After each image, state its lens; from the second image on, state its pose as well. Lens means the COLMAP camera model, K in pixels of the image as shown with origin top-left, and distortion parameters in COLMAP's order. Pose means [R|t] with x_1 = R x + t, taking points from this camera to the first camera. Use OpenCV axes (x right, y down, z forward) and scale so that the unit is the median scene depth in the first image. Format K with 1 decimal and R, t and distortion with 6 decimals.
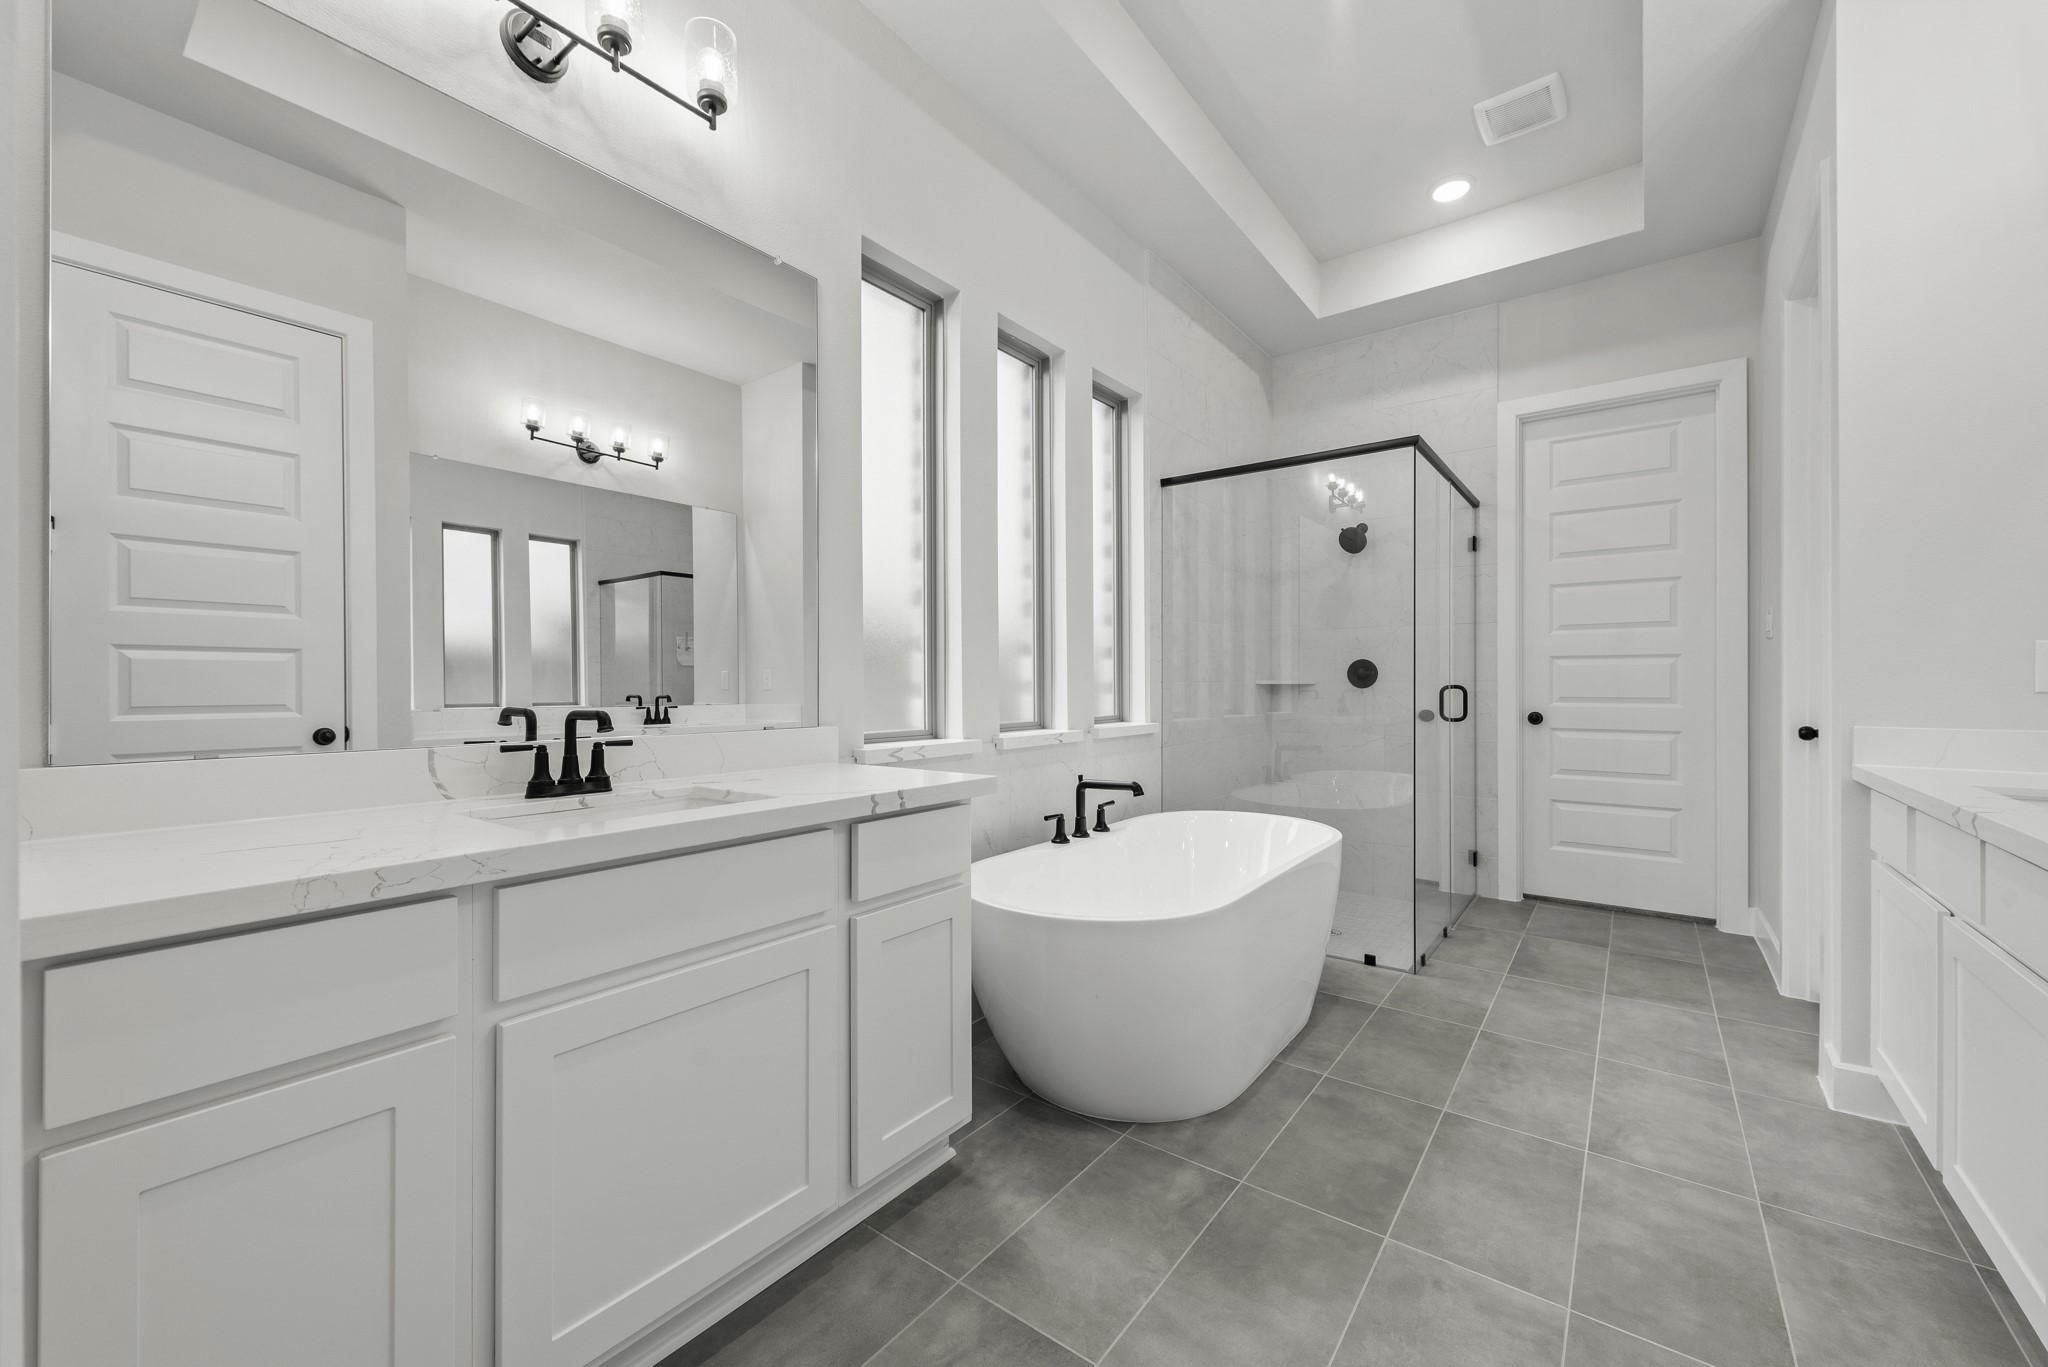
lens RADIAL K [[793.5, 0, 1023.5], [0, 793.5, 685.5], [0, 0, 1]] dist [0.002890, 0.000055]
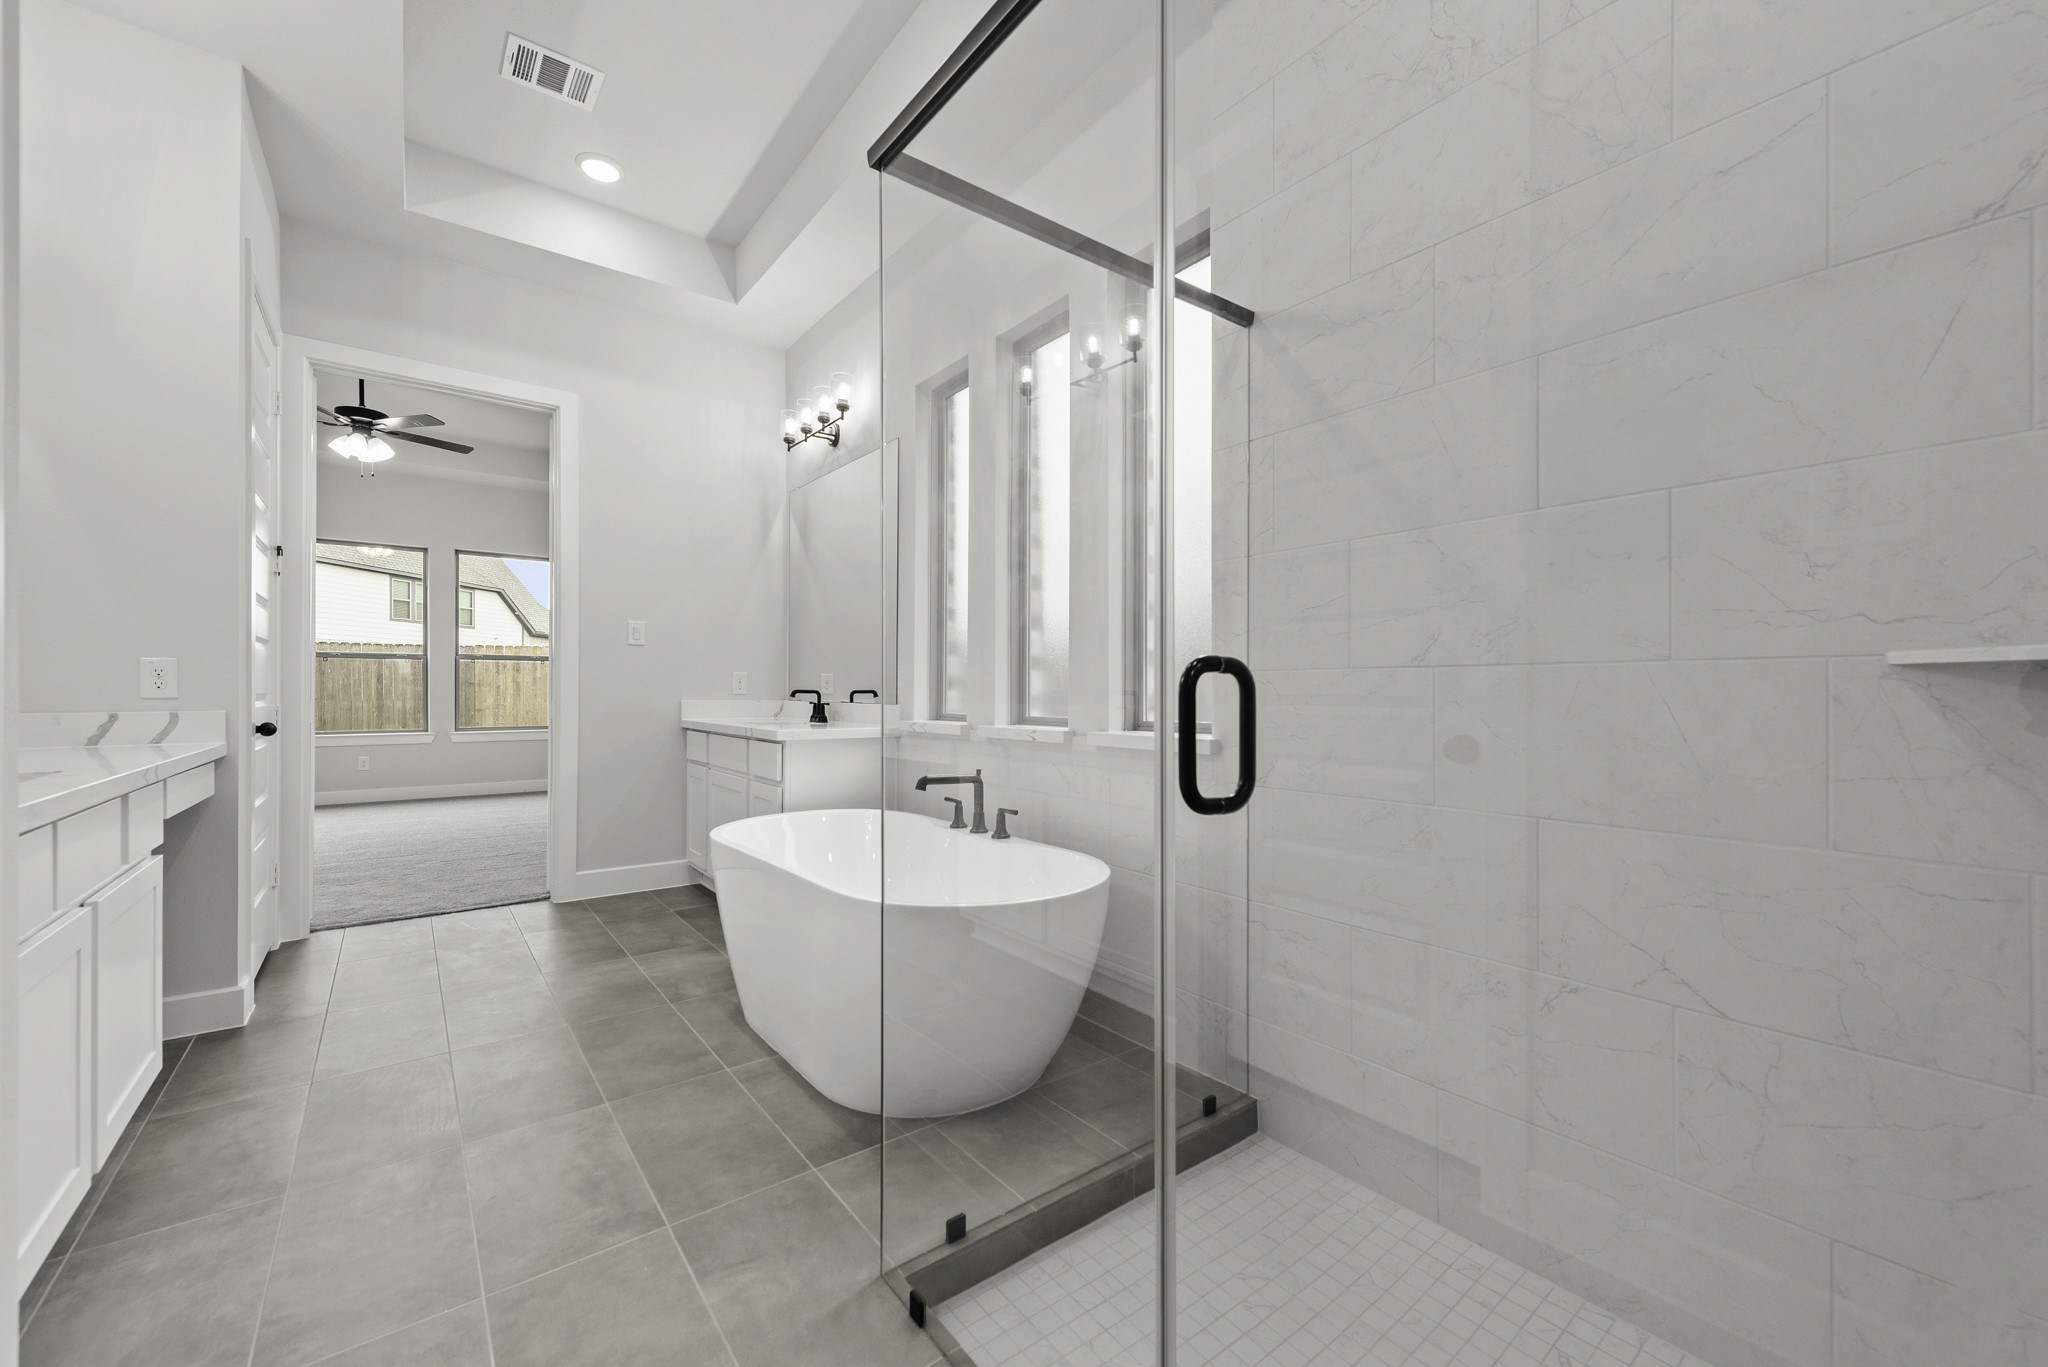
lens RADIAL K [[793.5, 0, 1021.1], [0, 793.5, 692.1], [0, 0, 1]] dist [0.002890, 0.000055]
pose [[-0.247470, 0.002217, -0.968893, 0.703513], [-0.006924, 0.999968, 0.004057, 0.009109], [0.968871, 0.007712, -0.247447, 0.901725]]
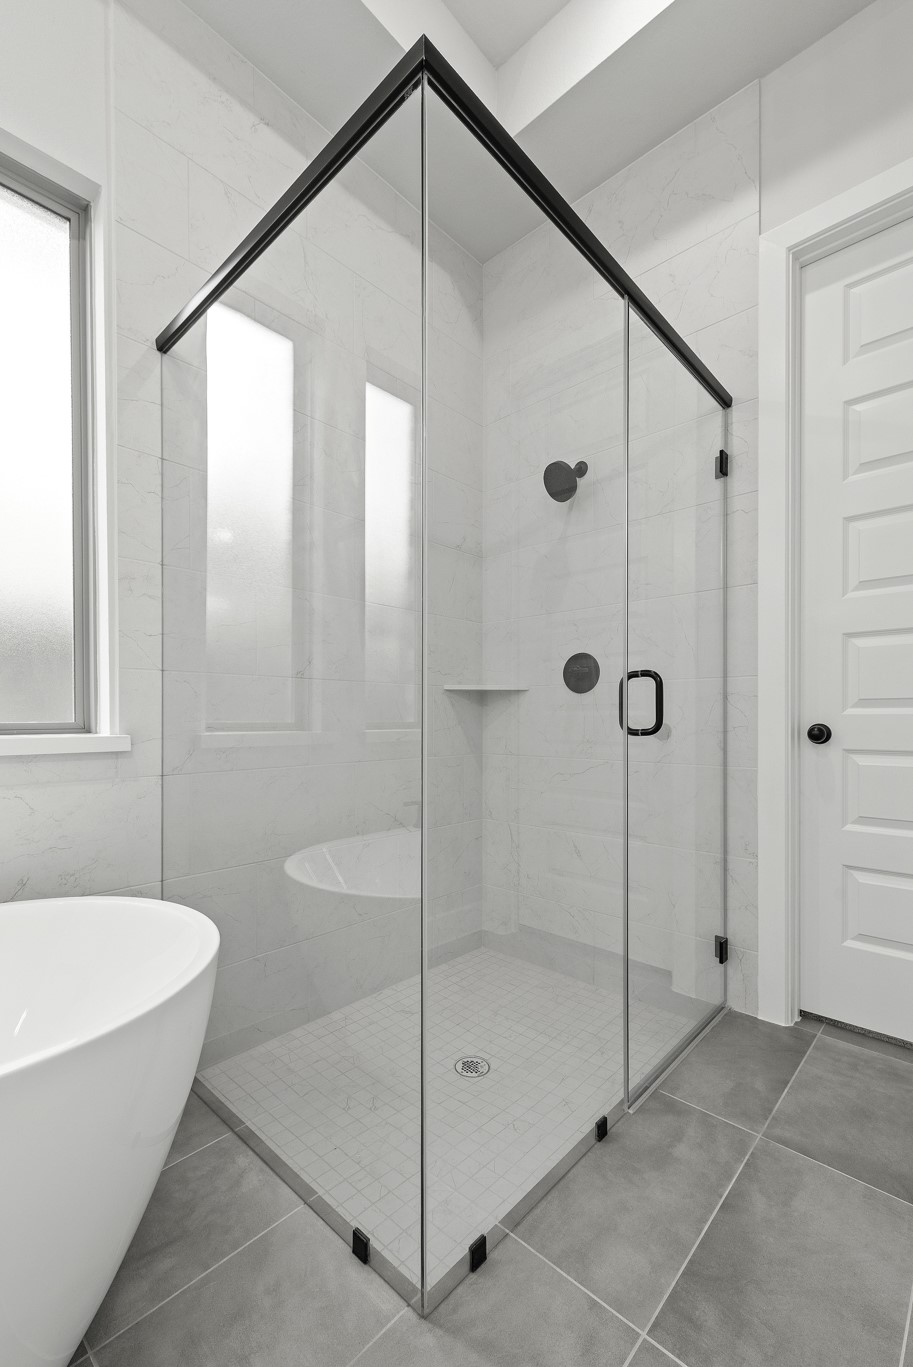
lens RADIAL K [[587.3, 0, 445.5], [0, 587.3, 725.5], [0, 0, 1]] dist [0.000827, -0.000767]
pose [[0.995270, 0.001812, -0.097136, 0.403424], [-0.001423, 0.999991, 0.004079, 0.033829], [0.097142, -0.003922, 0.995263, 0.520143]]
